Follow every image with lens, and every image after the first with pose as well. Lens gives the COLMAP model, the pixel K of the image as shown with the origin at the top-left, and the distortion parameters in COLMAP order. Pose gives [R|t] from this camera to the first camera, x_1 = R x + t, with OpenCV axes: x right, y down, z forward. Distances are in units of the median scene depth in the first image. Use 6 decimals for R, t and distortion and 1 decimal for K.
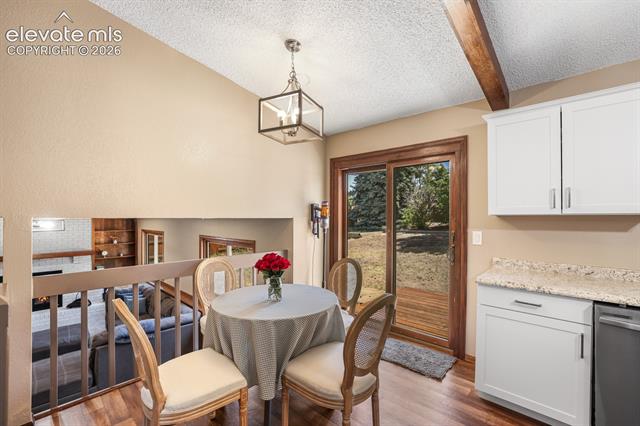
lens RADIAL K [[272.6, 0, 318.5], [0, 272.6, 217.7], [0, 0, 1]] dist [-0.022282, 0.000505]
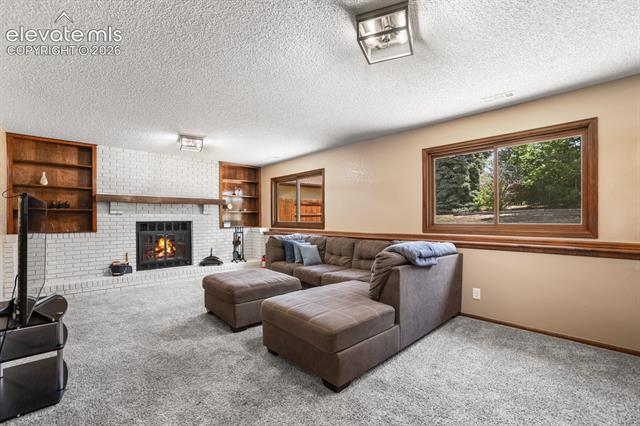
lens RADIAL K [[277.2, 0, 317.9], [0, 277.2, 223.5], [0, 0, 1]] dist [-0.024920, 0.000240]
pose [[0.998168, -0.005710, -0.060228, -1.254568], [0.006683, 0.999850, 0.015974, 0.472312], [0.060128, -0.016348, 0.998057, 0.398068]]
